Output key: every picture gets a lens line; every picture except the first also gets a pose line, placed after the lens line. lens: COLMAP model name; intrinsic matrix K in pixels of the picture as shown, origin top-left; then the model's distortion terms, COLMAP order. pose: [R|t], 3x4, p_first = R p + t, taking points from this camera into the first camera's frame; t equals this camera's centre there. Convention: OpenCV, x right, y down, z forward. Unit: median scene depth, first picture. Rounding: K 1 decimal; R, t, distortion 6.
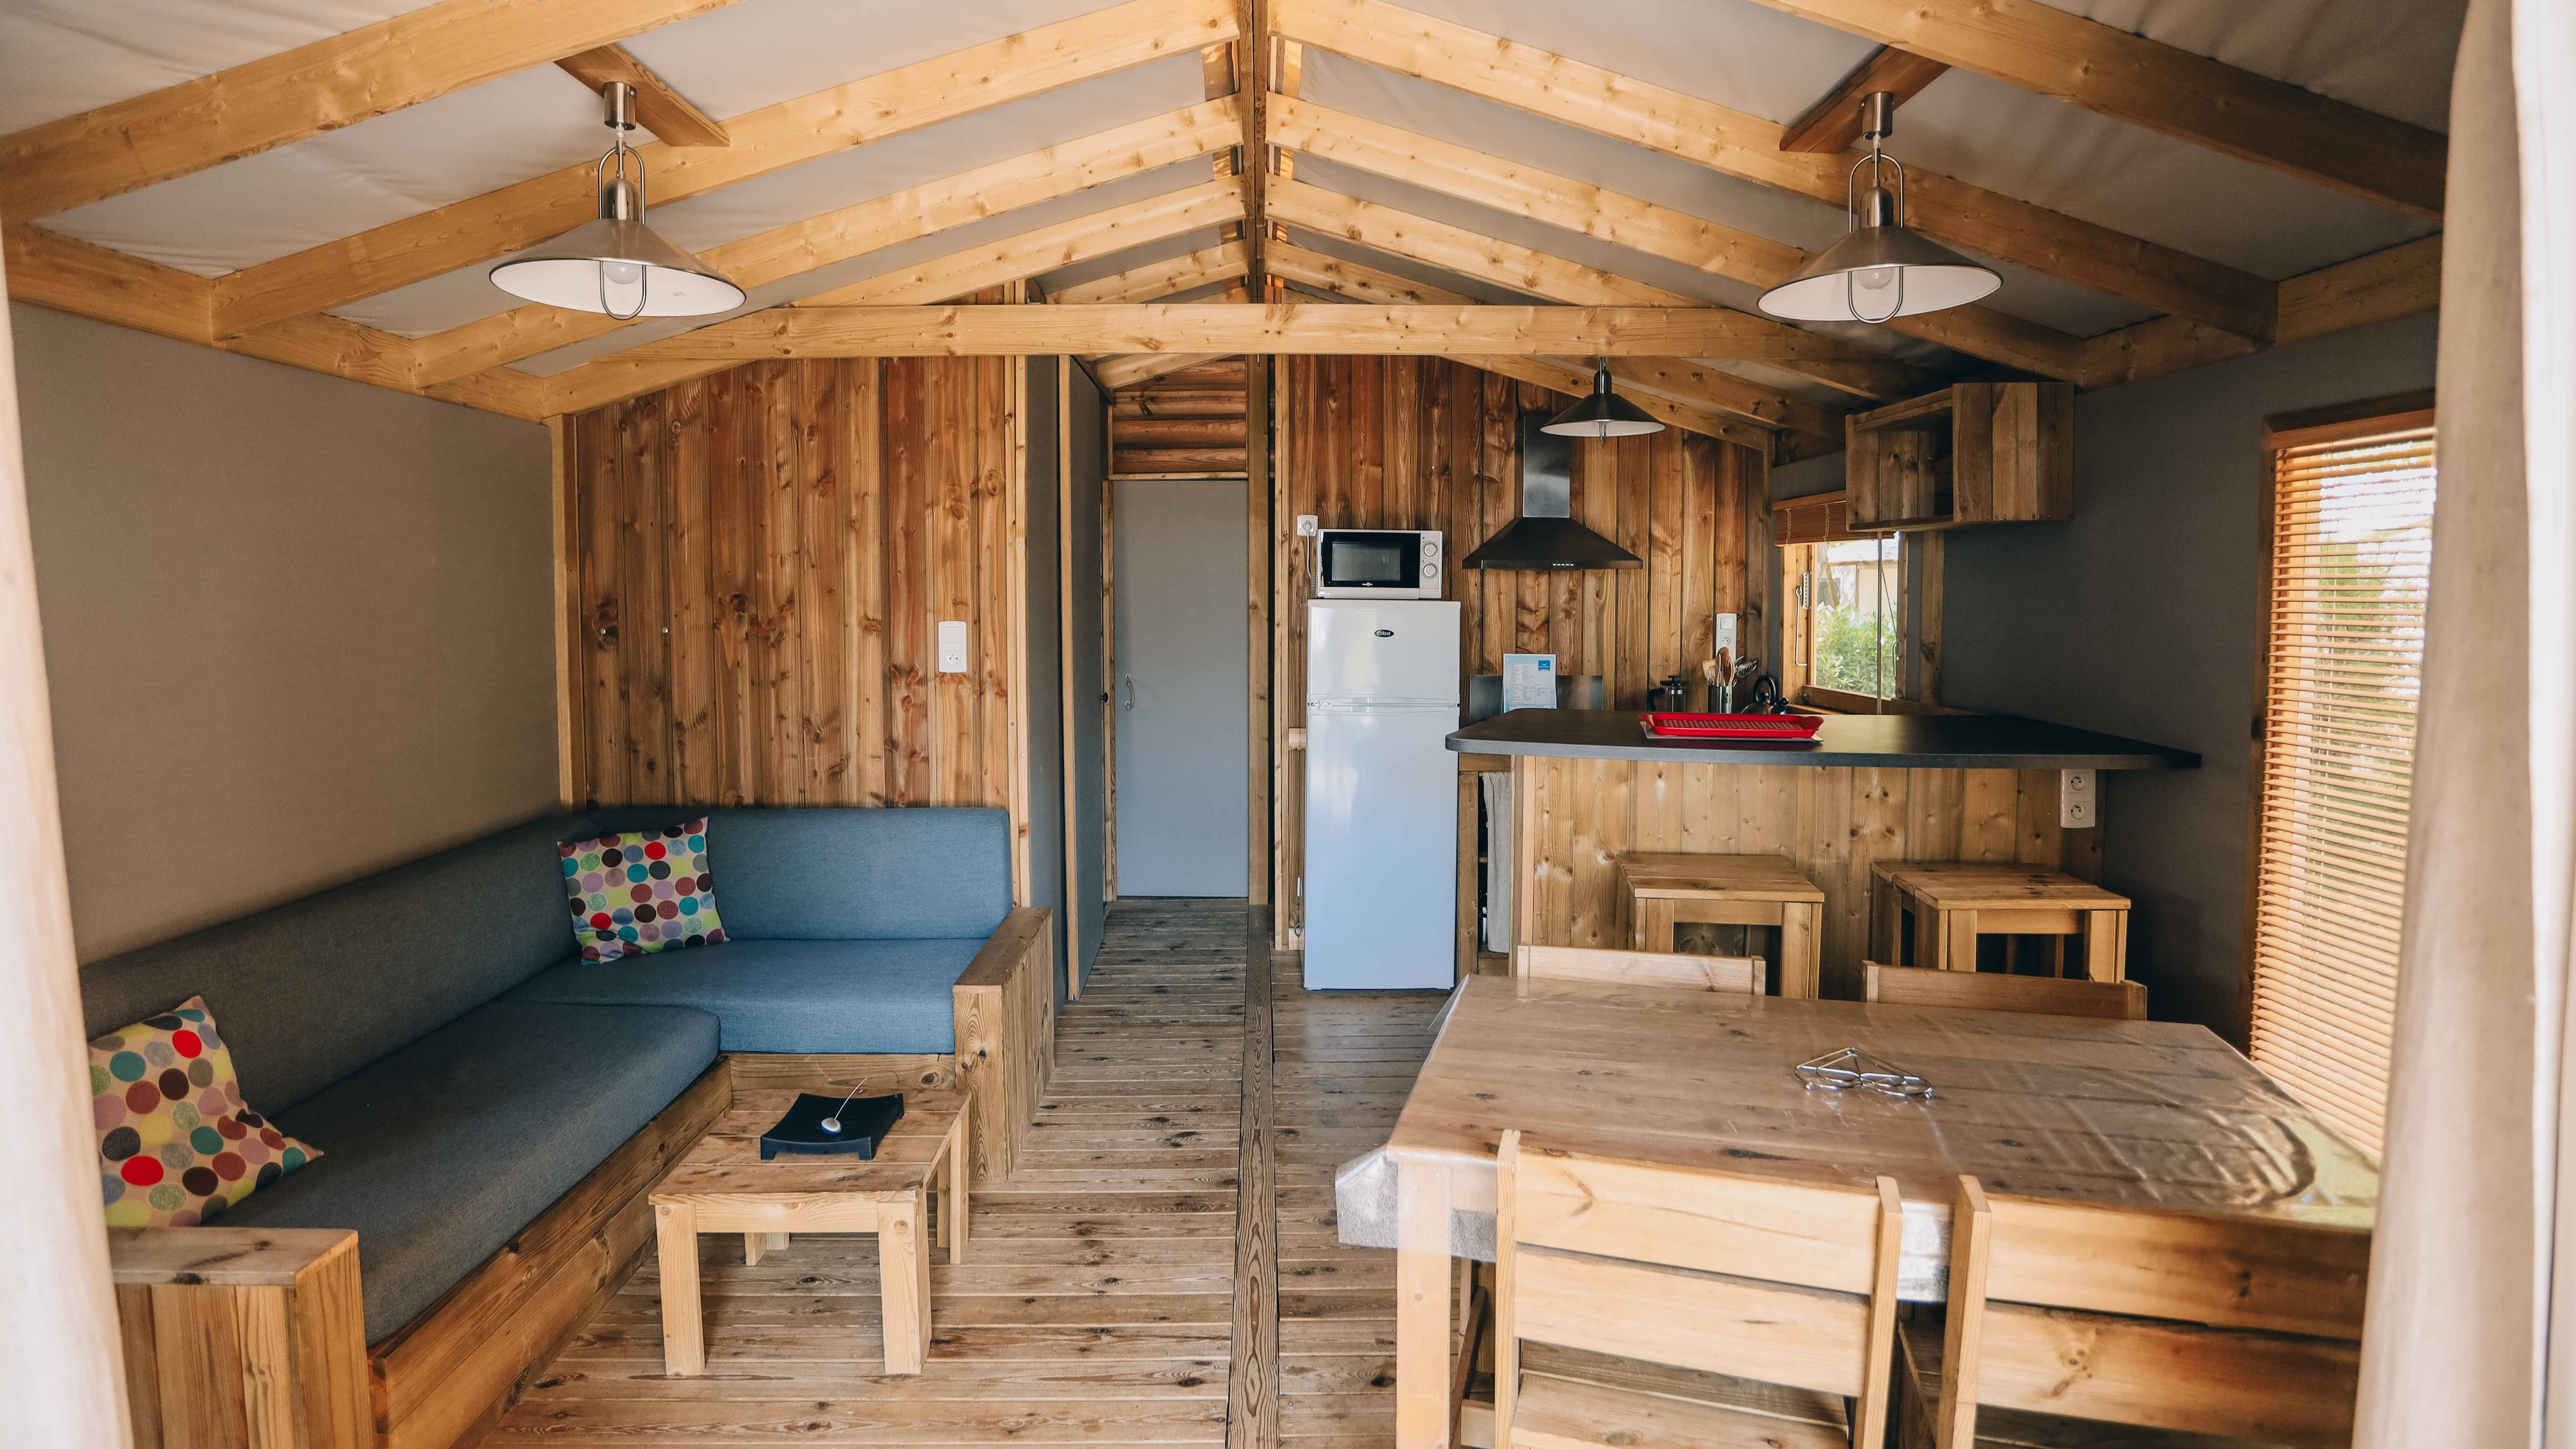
lens RADIAL K [[1244.2, 0, 1287.0], [0, 1244.2, 662.9], [0, 0, 1]] dist [-0.070285, 0.024727]
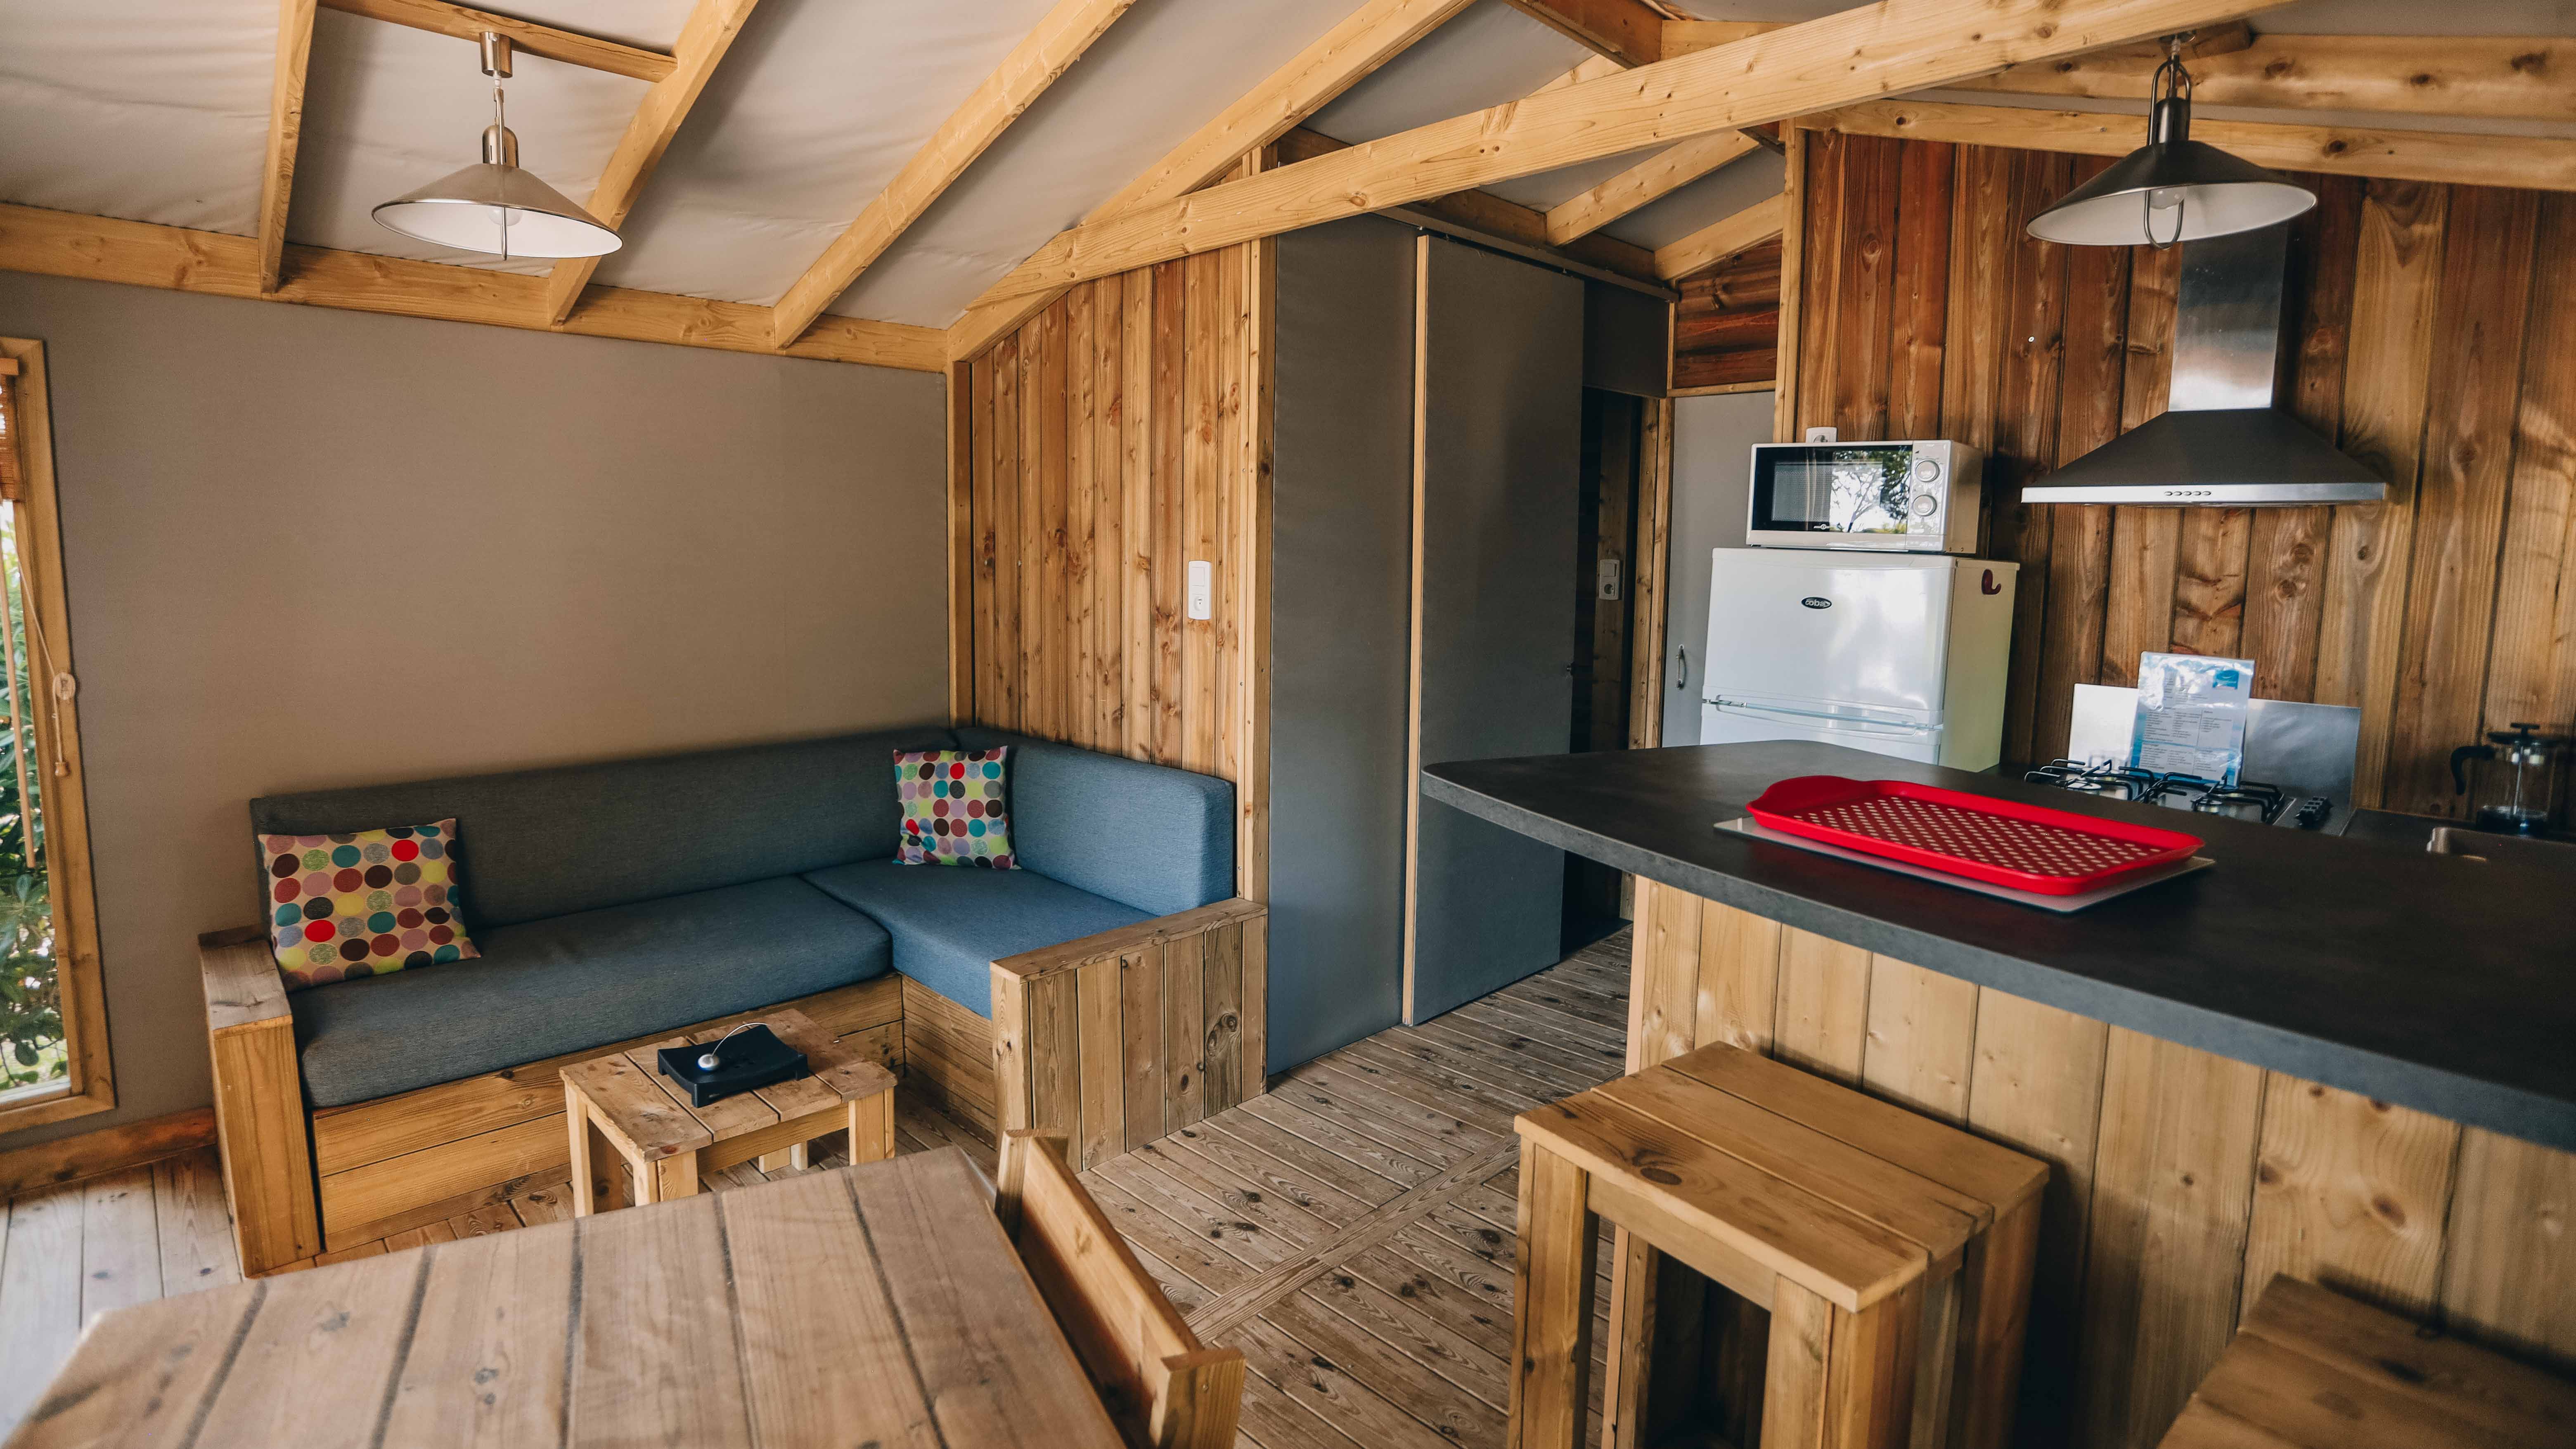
lens RADIAL K [[1244.2, 0, 1284.3], [0, 1244.2, 678.2], [0, 0, 1]] dist [-0.070285, 0.024727]
pose [[0.687958, 0.090662, -0.720065, 0.427048], [-0.056977, 0.995851, 0.070950, -0.017773], [0.723510, -0.007784, 0.690270, 0.448999]]
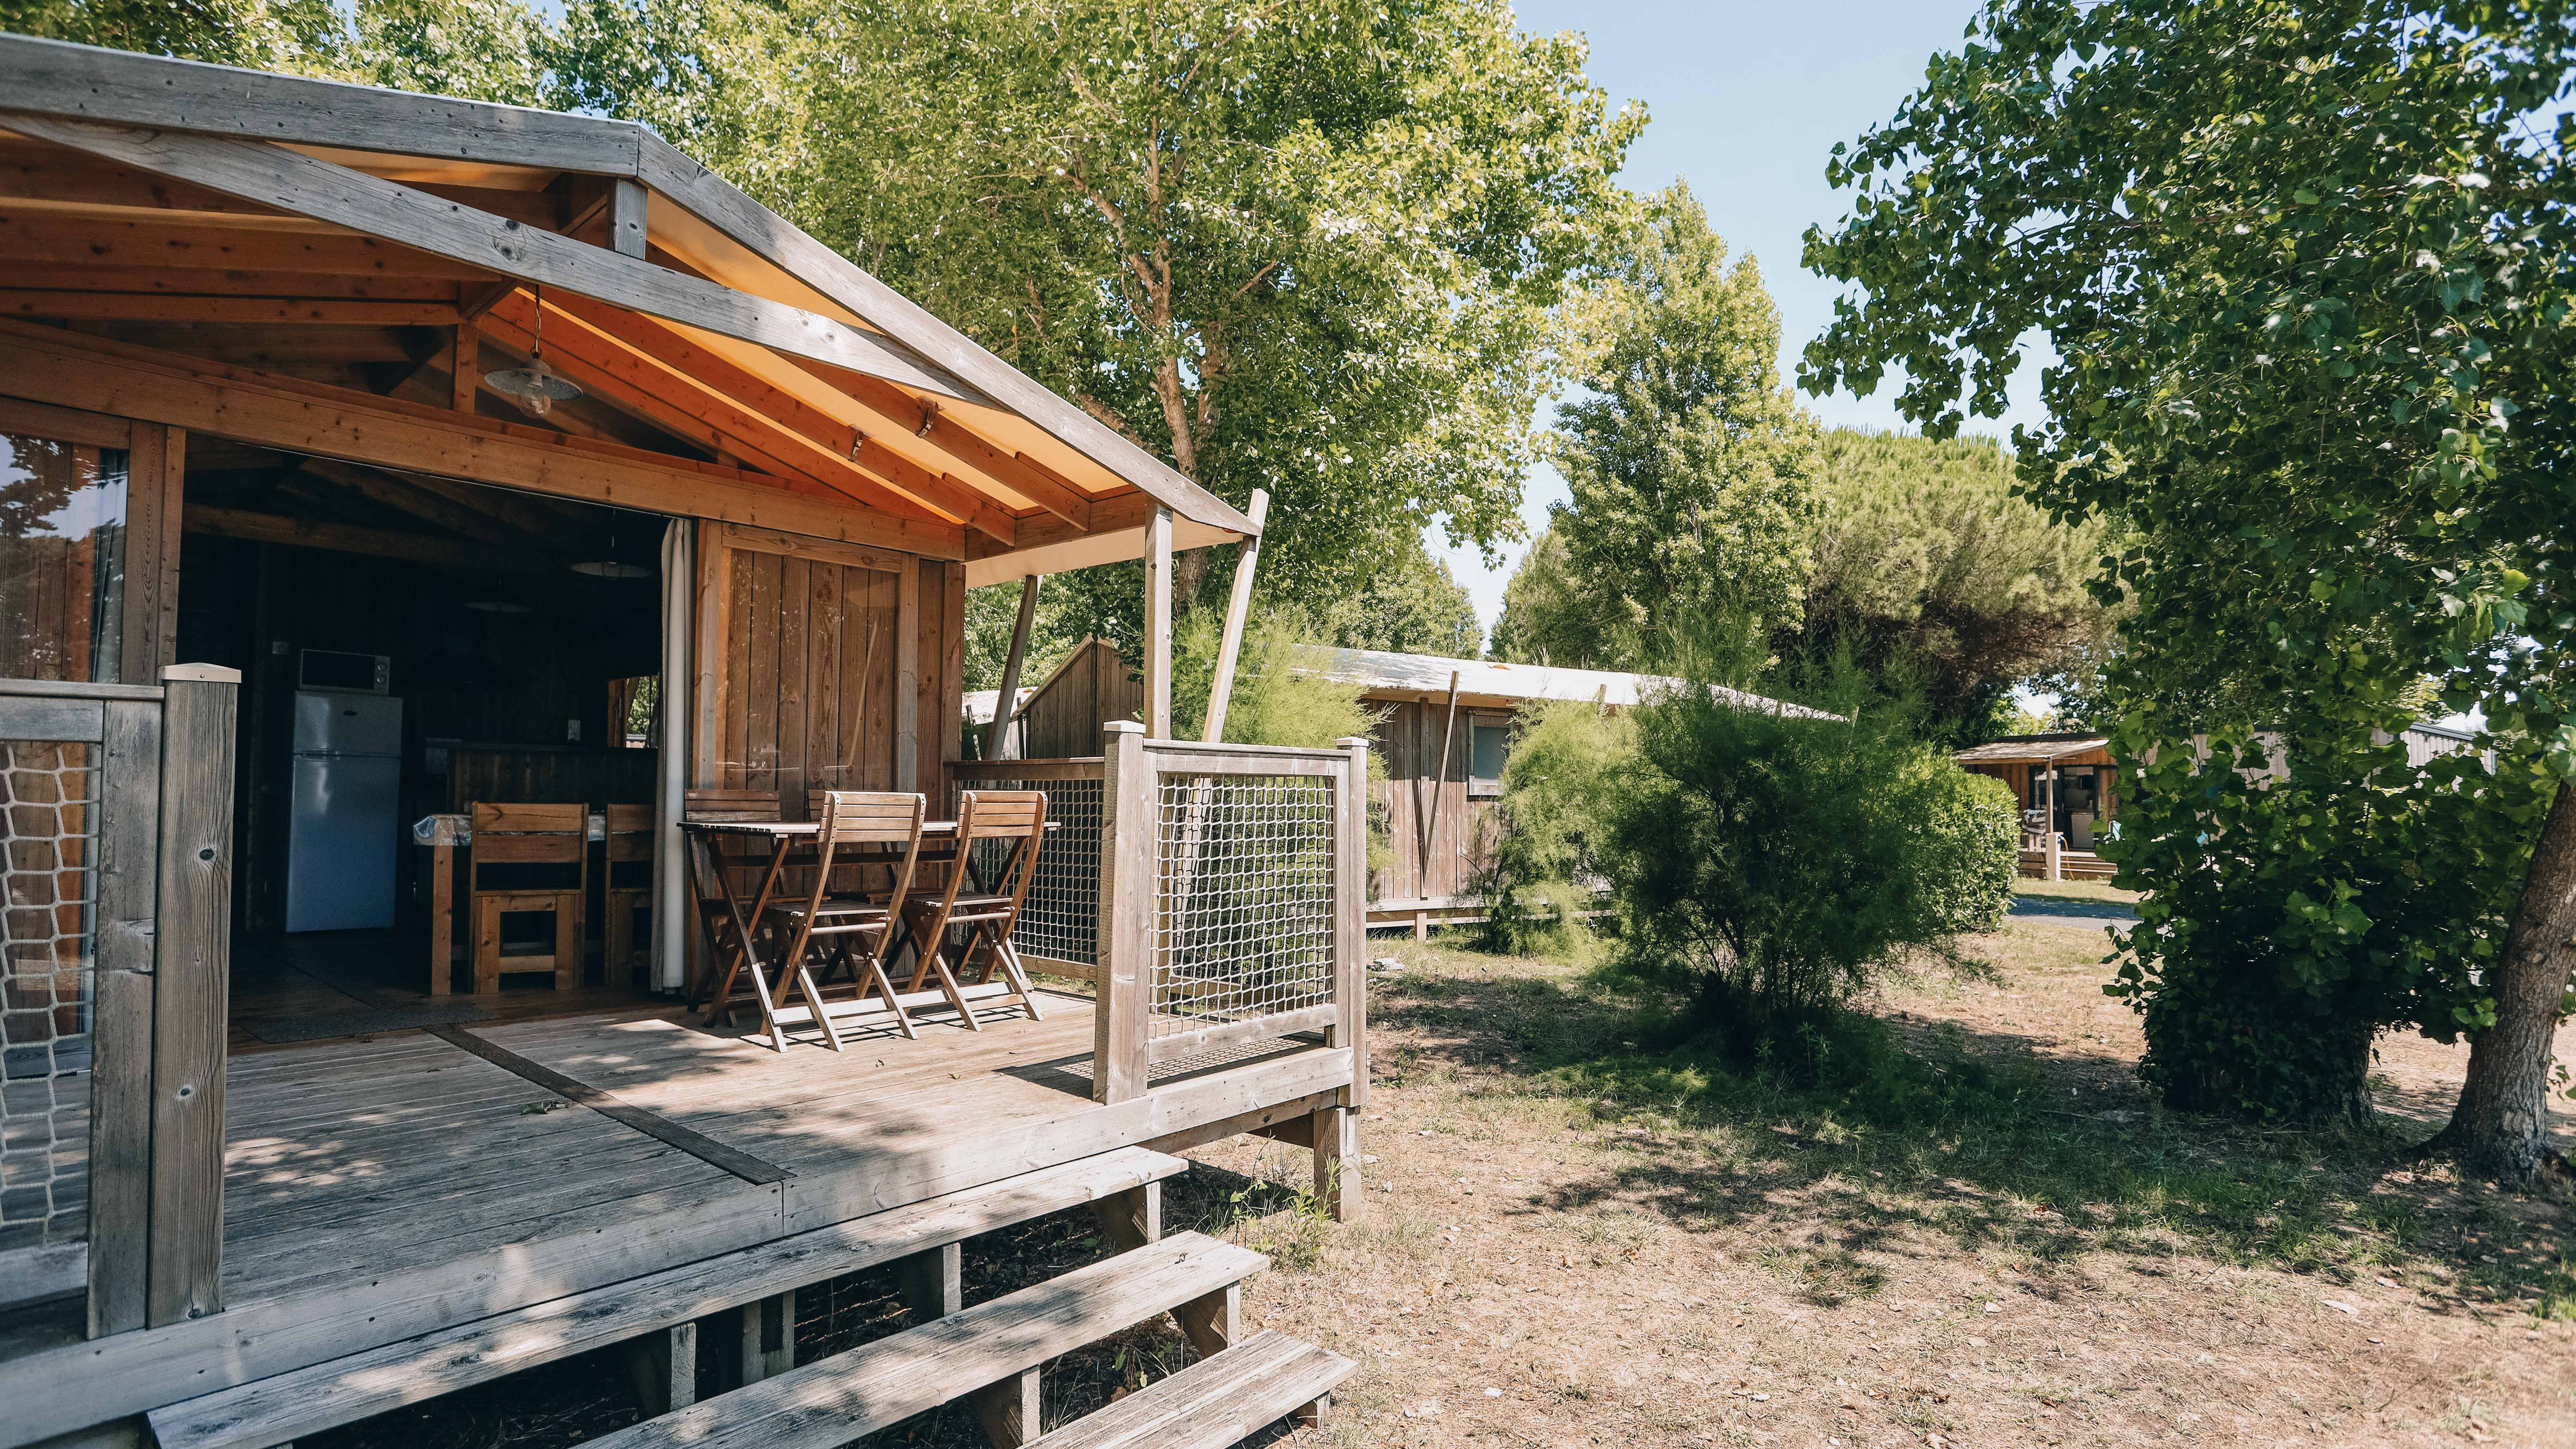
lens RADIAL K [[1244.2, 0, 1293.8], [0, 1244.2, 756.2], [0, 0, 1]] dist [-0.070285, 0.024727]
pose [[0.664893, 0.031931, 0.746256, -0.346463], [0.036046, 0.996550, -0.074756, 0.245558], [-0.746068, 0.076604, 0.661448, -1.239772]]
